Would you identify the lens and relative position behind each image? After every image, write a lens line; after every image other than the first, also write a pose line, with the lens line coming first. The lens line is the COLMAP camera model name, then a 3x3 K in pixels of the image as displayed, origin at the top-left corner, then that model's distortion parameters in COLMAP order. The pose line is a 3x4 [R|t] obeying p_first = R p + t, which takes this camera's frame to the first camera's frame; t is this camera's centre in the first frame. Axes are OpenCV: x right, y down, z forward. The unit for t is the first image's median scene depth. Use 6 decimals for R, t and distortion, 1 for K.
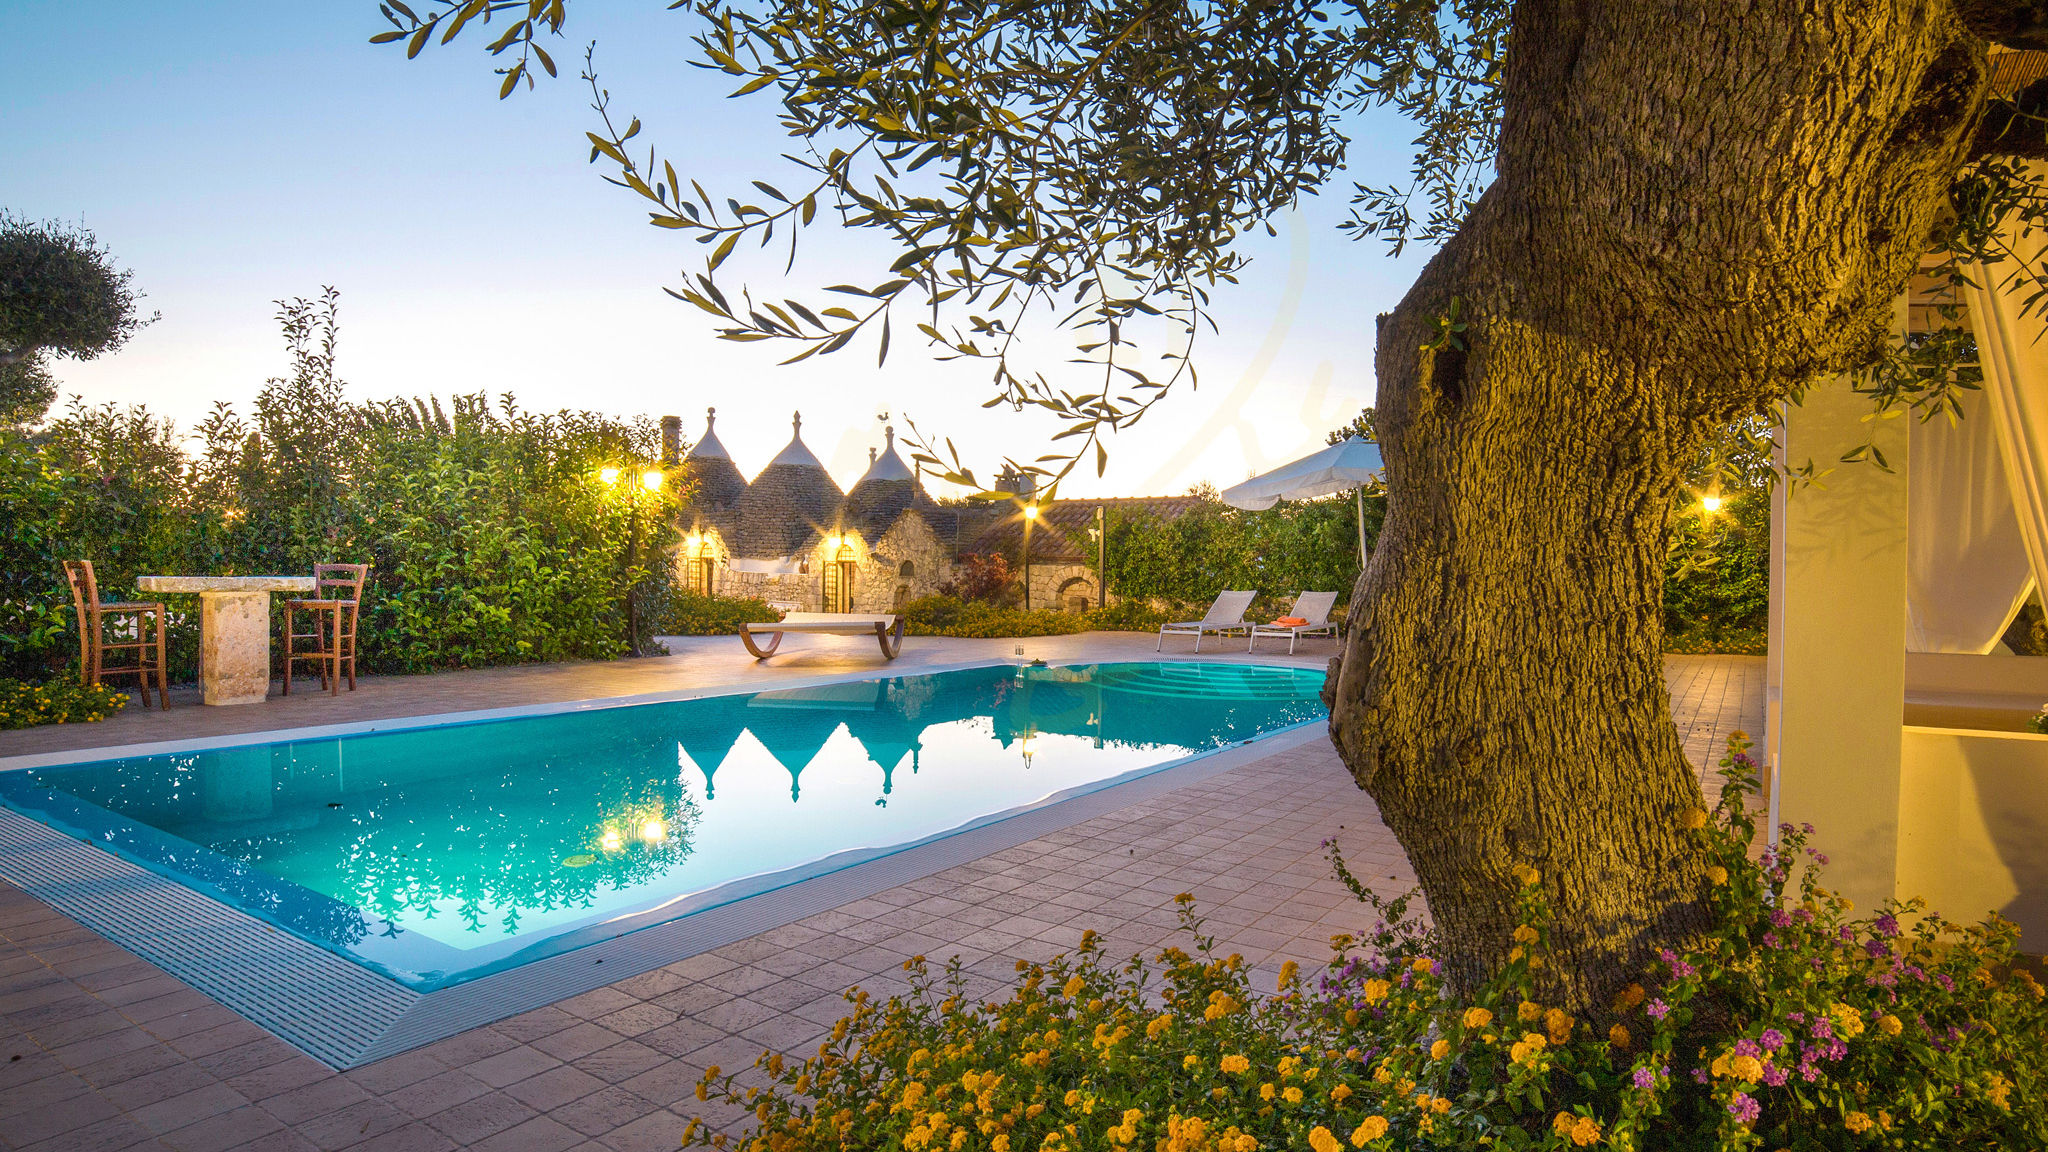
lens RADIAL K [[1091.2, 0, 1068.2], [0, 1091.2, 578.3], [0, 0, 1]] dist [-0.102243, 0.000043]
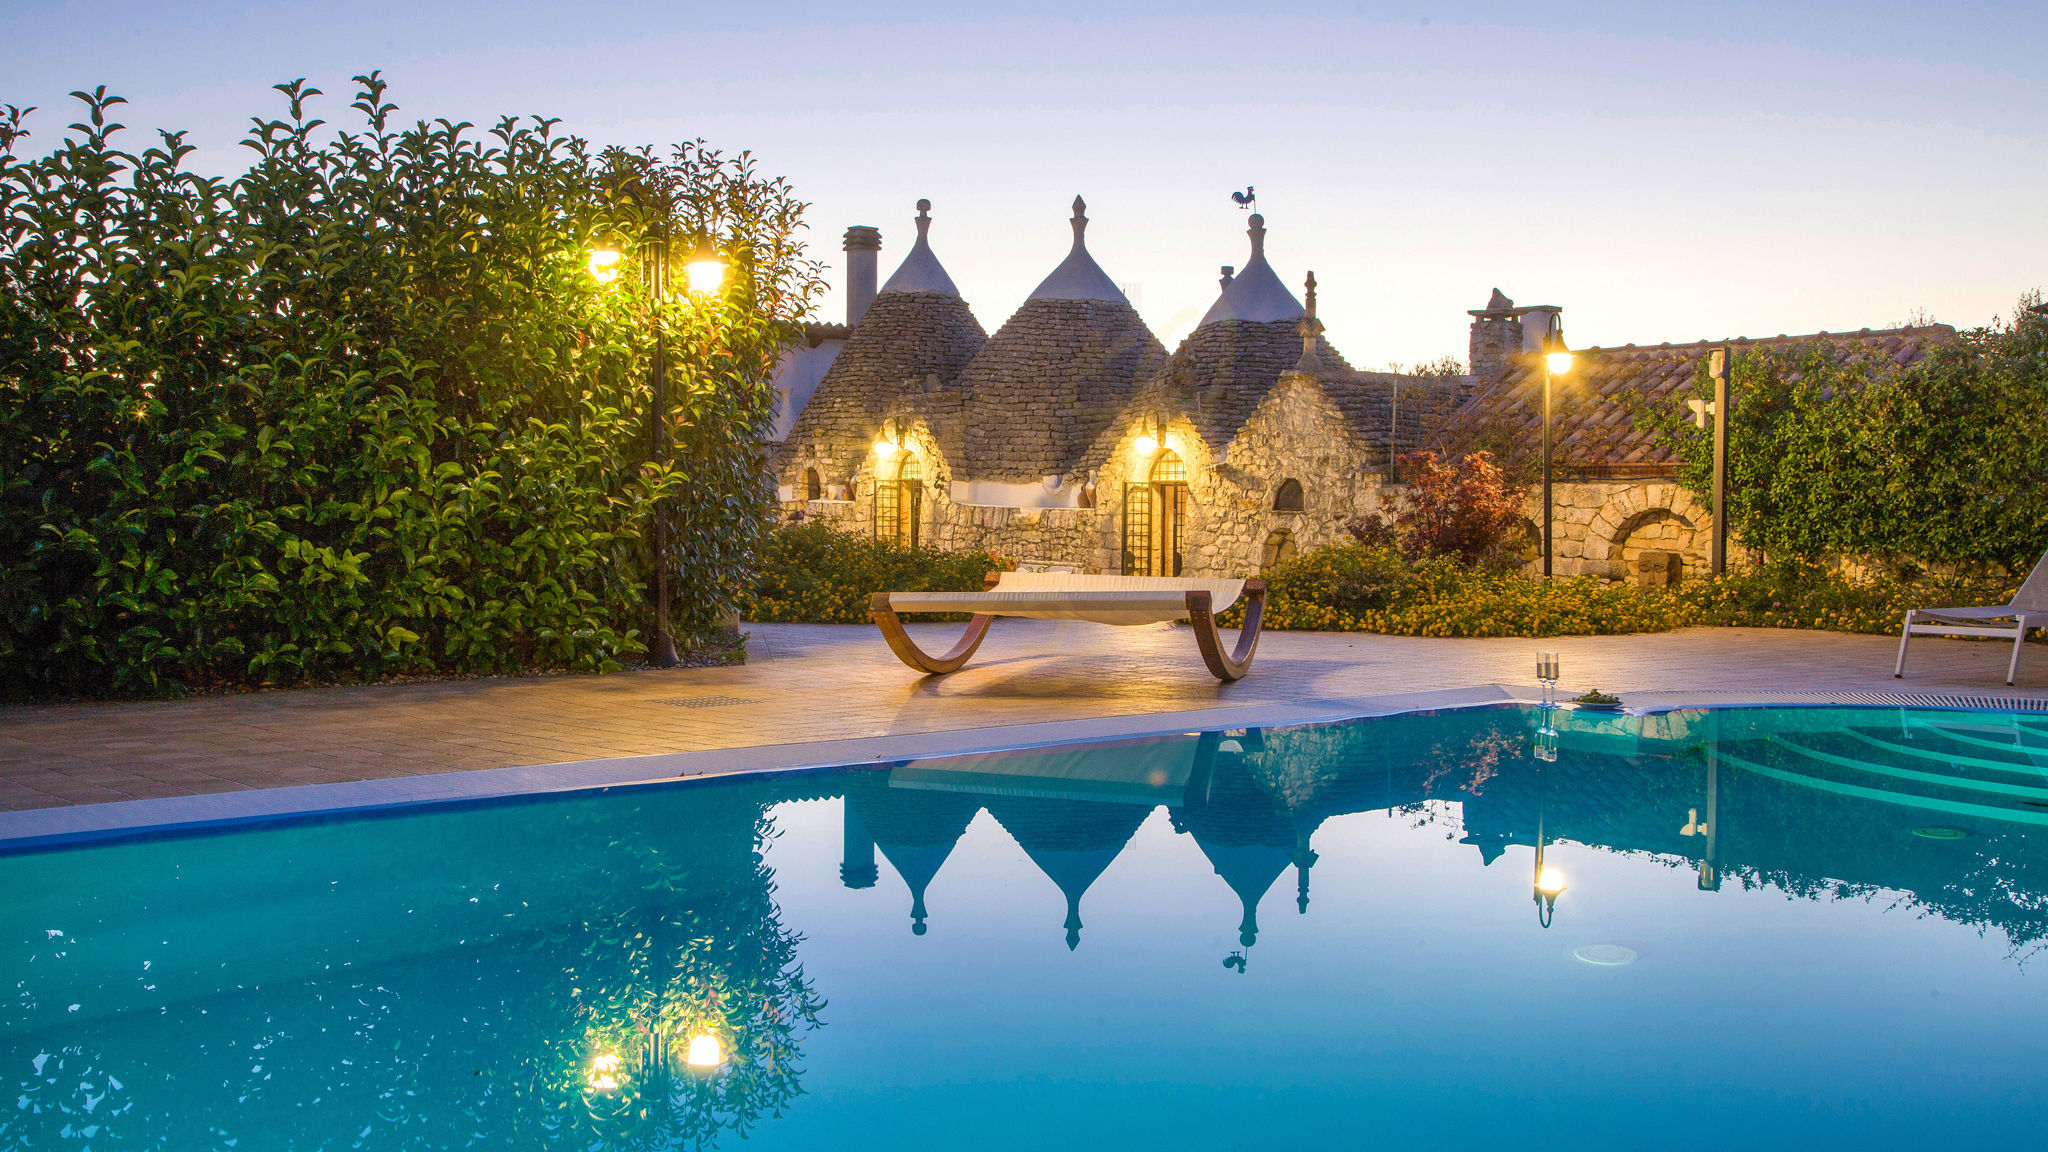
lens RADIAL K [[1940.8, 0, 1024.0], [0, 1940.8, 576.0], [0, 0, 1]] dist [-0.005543, 0.008069]
pose [[0.958327, 0.008381, -0.285551, -0.015006], [-0.002072, 0.999747, 0.022390, 0.009971], [0.285667, -0.020865, 0.958102, 0.156386]]
